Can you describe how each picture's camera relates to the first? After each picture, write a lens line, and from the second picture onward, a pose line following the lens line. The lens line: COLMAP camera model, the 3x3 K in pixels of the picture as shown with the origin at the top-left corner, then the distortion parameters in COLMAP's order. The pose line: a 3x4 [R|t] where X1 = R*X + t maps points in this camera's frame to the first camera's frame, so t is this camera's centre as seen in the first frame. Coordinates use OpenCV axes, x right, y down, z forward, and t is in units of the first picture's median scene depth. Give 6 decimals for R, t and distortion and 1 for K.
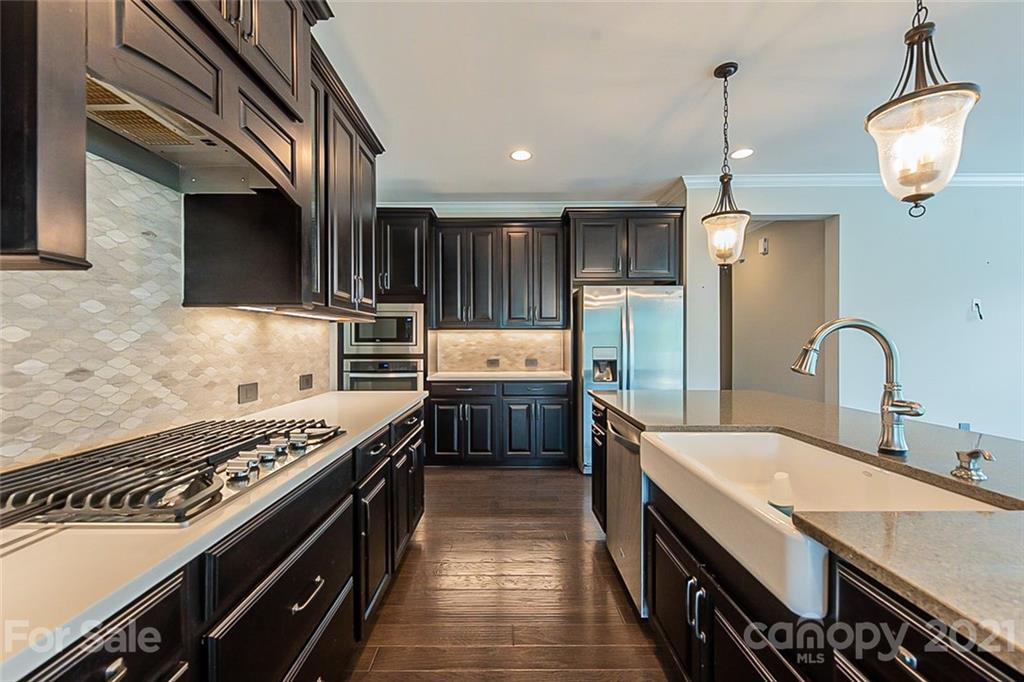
lens RADIAL K [[416.5, 0, 512.0], [0, 416.5, 341.0], [0, 0, 1]] dist [0.000398, -0.000033]
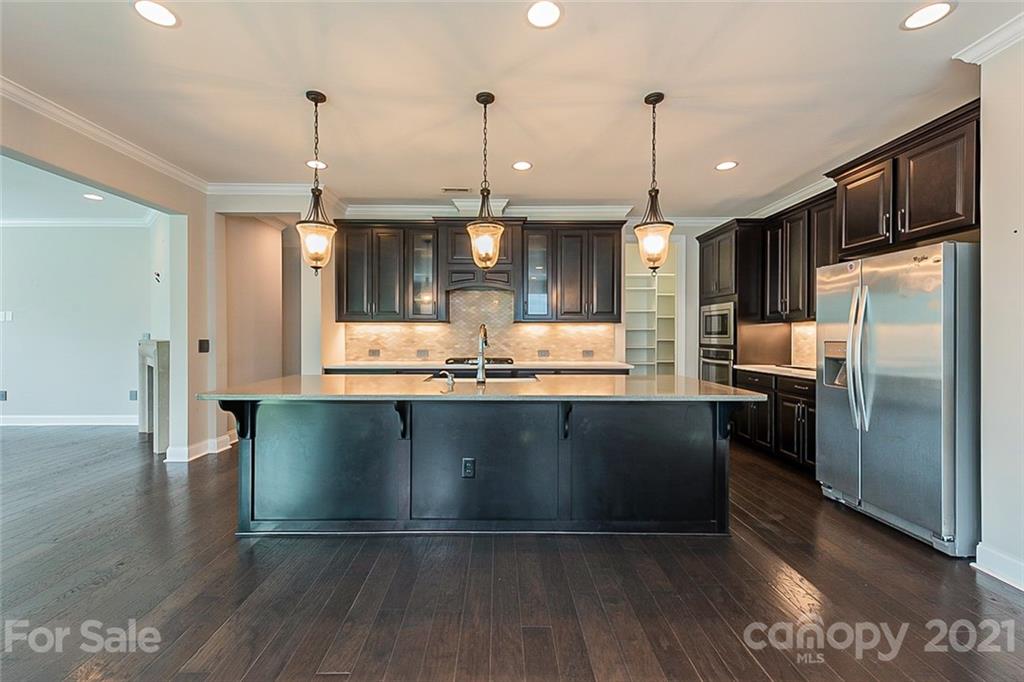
lens RADIAL K [[416.5, 0, 512.0], [0, 416.5, 341.0], [0, 0, 1]] dist [0.000398, -0.000033]
pose [[0.013359, 0.016032, -0.999782, 1.635251], [-0.000207, 0.999871, 0.016031, 0.001040], [0.999911, -0.000007, 0.013361, 0.606145]]
